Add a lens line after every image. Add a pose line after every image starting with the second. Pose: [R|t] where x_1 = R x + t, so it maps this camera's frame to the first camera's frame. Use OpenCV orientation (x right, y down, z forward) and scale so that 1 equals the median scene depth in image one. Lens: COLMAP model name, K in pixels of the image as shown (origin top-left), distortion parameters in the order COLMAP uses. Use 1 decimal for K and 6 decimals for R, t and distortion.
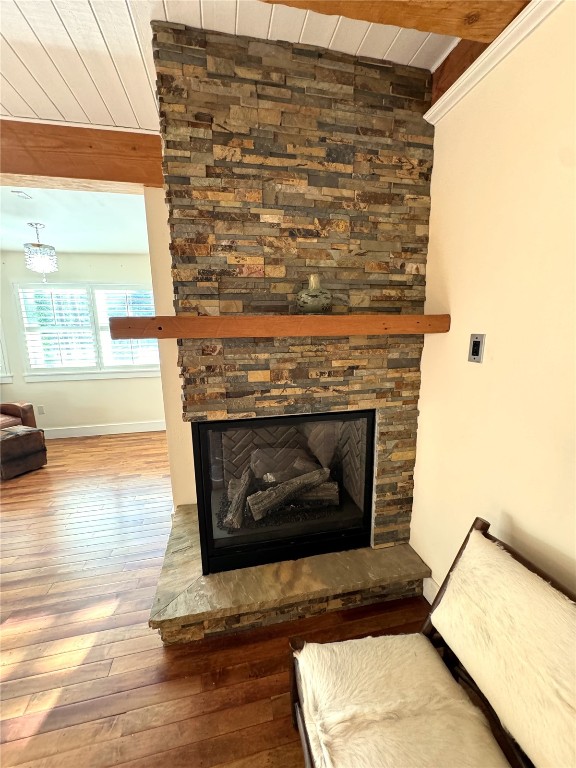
lens RADIAL K [[306.4, 0, 288.5], [0, 306.4, 383.9], [0, 0, 1]] dist [-0.002731, 0.000450]
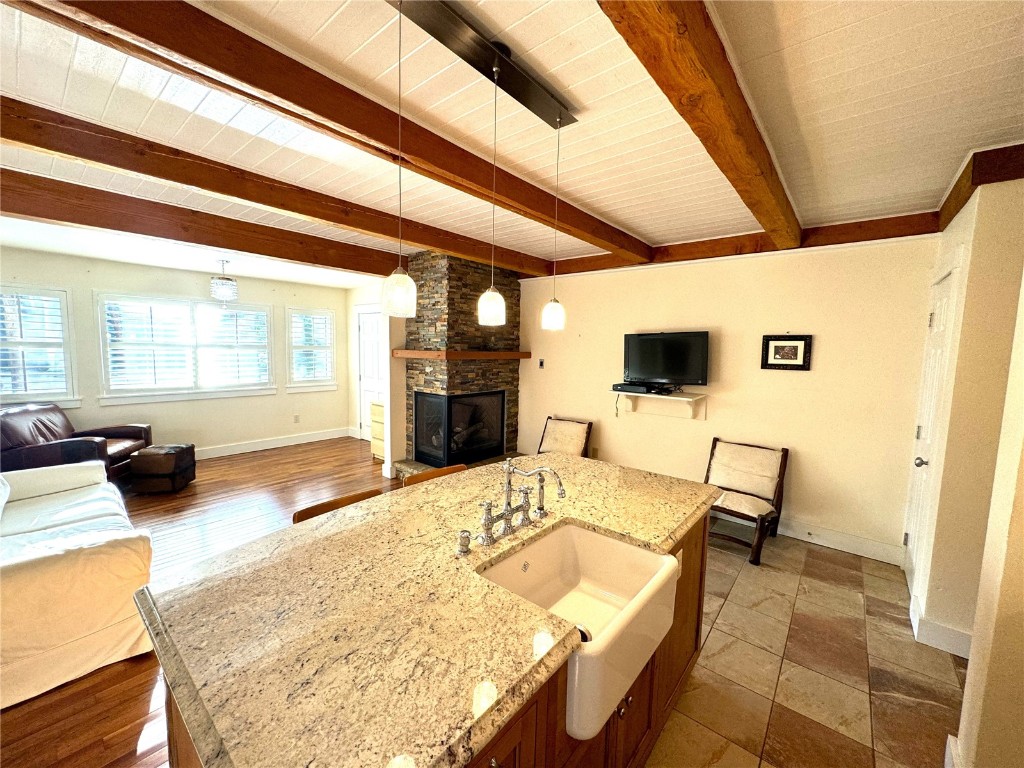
lens RADIAL K [[408.5, 0, 513.3], [0, 408.5, 386.3], [0, 0, 1]] dist [-0.002731, 0.000450]
pose [[0.781352, -0.027886, 0.623467, -1.880626], [0.079754, 0.995272, -0.055435, 0.269397], [-0.618973, 0.093038, 0.779882, -1.729764]]
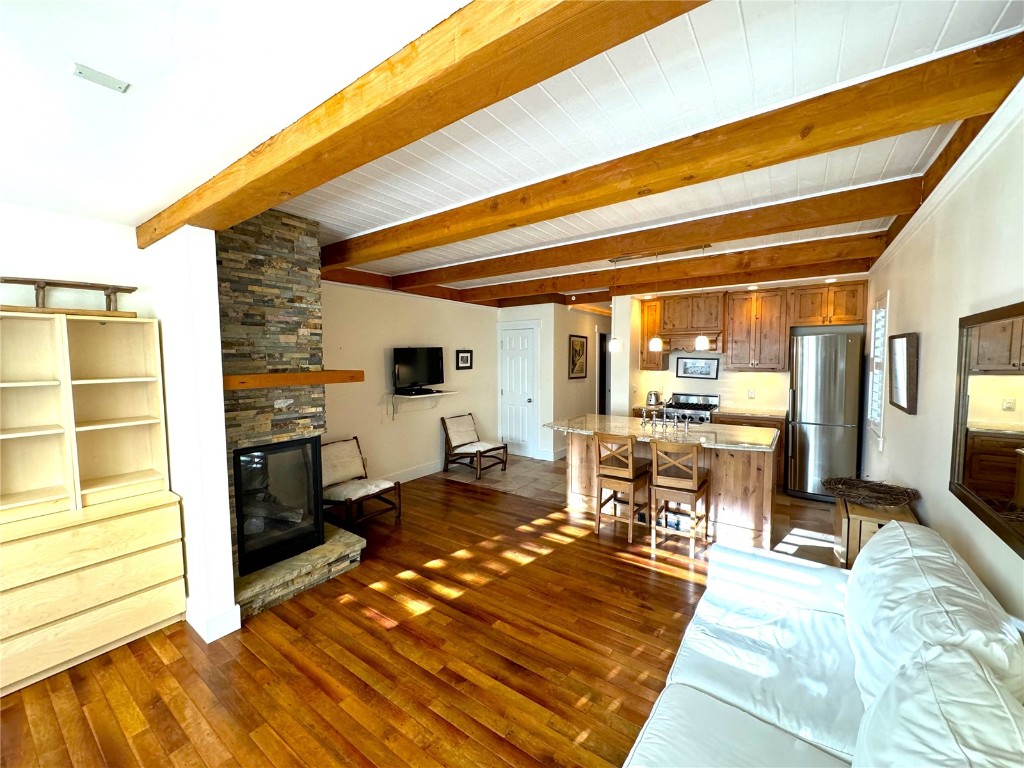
lens RADIAL K [[408.5, 0, 512.4], [0, 408.5, 383.8], [0, 0, 1]] dist [-0.002731, 0.000450]
pose [[-0.682929, -0.024727, 0.730066, -2.574916], [0.151849, 0.972790, 0.174992, -0.352747], [-0.714528, 0.230367, -0.660592, 1.612412]]
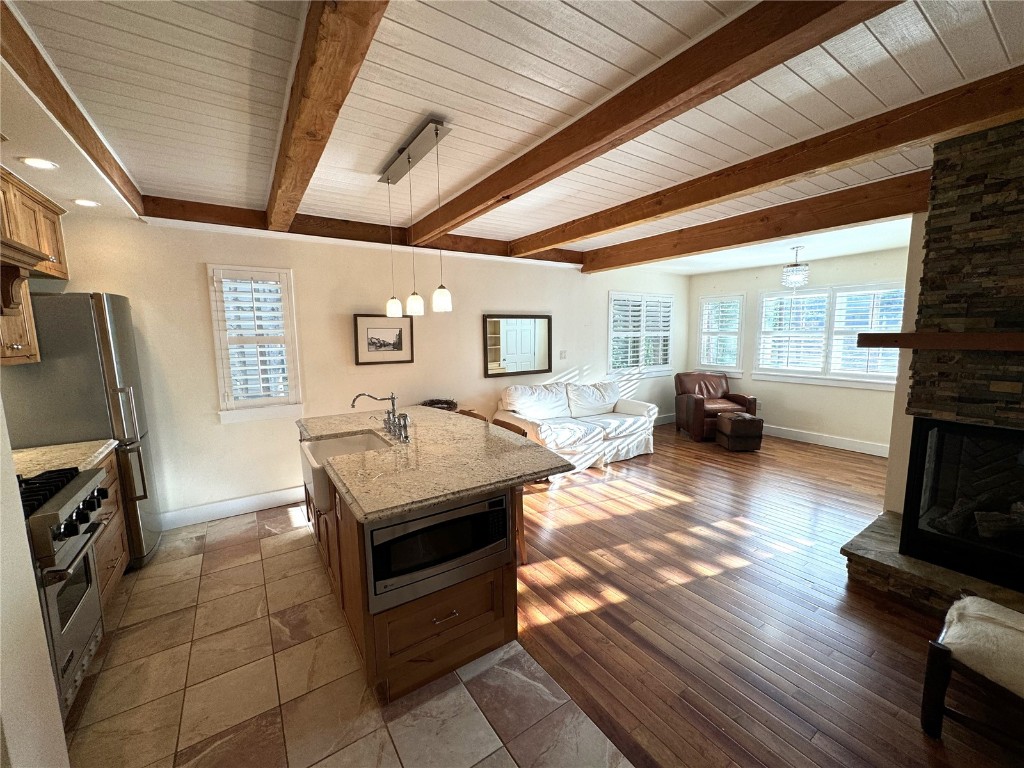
lens RADIAL K [[408.5, 0, 511.6], [0, 408.5, 383.0], [0, 0, 1]] dist [-0.002731, 0.000450]
pose [[0.373923, 0.123896, -0.919147, 0.570643], [-0.162027, 0.984523, 0.066793, 0.147001], [0.913197, 0.123952, 0.388211, -1.134734]]
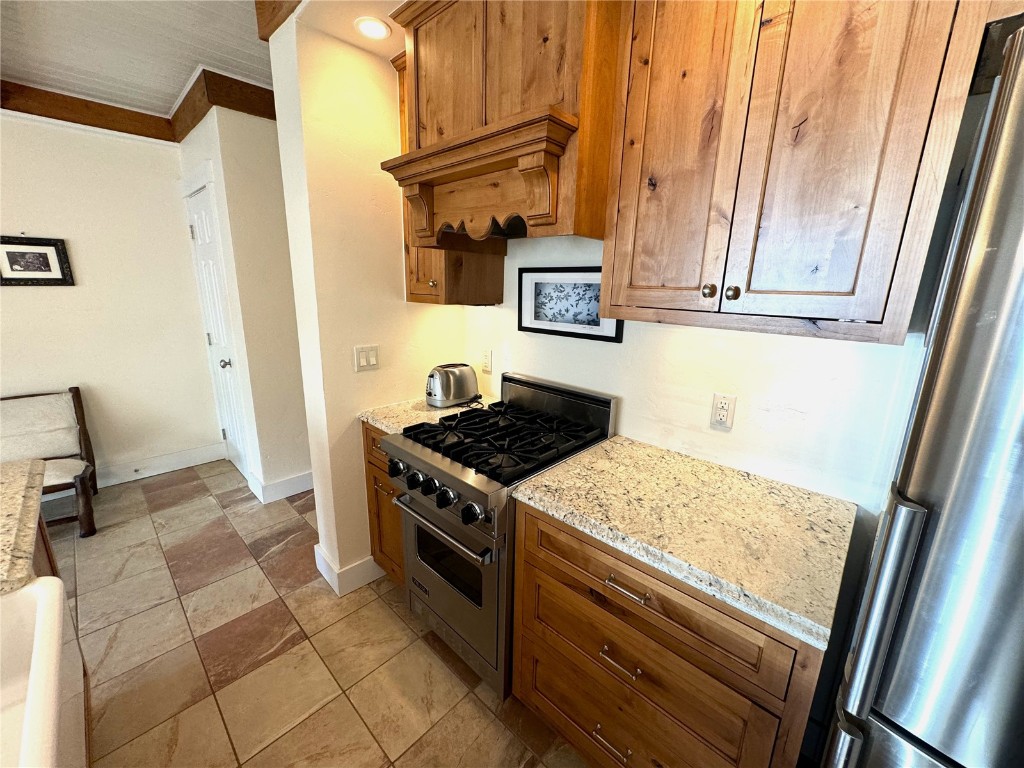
lens RADIAL K [[408.5, 0, 507.0], [0, 408.5, 385.0], [0, 0, 1]] dist [-0.002731, 0.000450]
pose [[-0.568929, -0.196140, 0.798654, -1.817720], [0.137674, 0.934722, 0.327629, 0.272368], [-0.810781, 0.296352, -0.504788, -1.499031]]
